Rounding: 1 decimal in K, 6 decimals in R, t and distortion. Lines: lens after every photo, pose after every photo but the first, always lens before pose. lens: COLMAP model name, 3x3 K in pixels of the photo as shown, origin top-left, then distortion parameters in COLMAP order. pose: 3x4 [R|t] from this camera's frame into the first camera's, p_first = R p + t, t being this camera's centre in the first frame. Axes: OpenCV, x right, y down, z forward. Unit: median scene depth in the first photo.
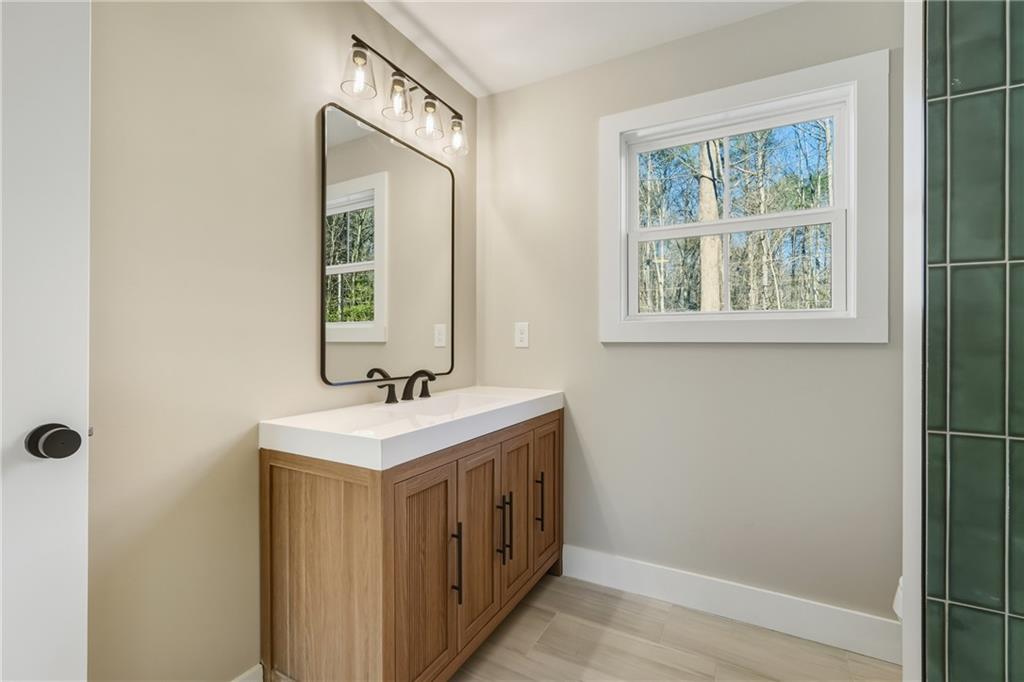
lens RADIAL K [[460.6, 0, 508.7], [0, 460.6, 343.3], [0, 0, 1]] dist [-0.000158, 0.000359]
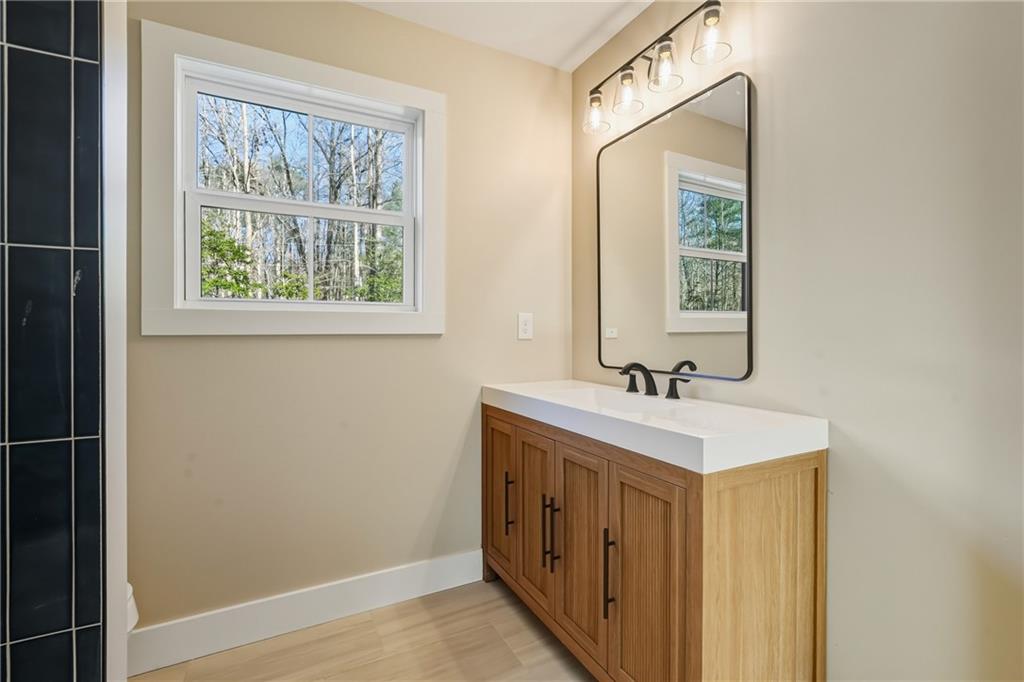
lens RADIAL K [[460.6, 0, 508.7], [0, 460.6, 343.3], [0, 0, 1]] dist [-0.000158, 0.000359]
pose [[-0.553477, -0.000065, -0.832865, 0.750996], [-0.005158, 0.999981, 0.003349, 0.016283], [0.832849, 0.006149, -0.553467, 1.323844]]
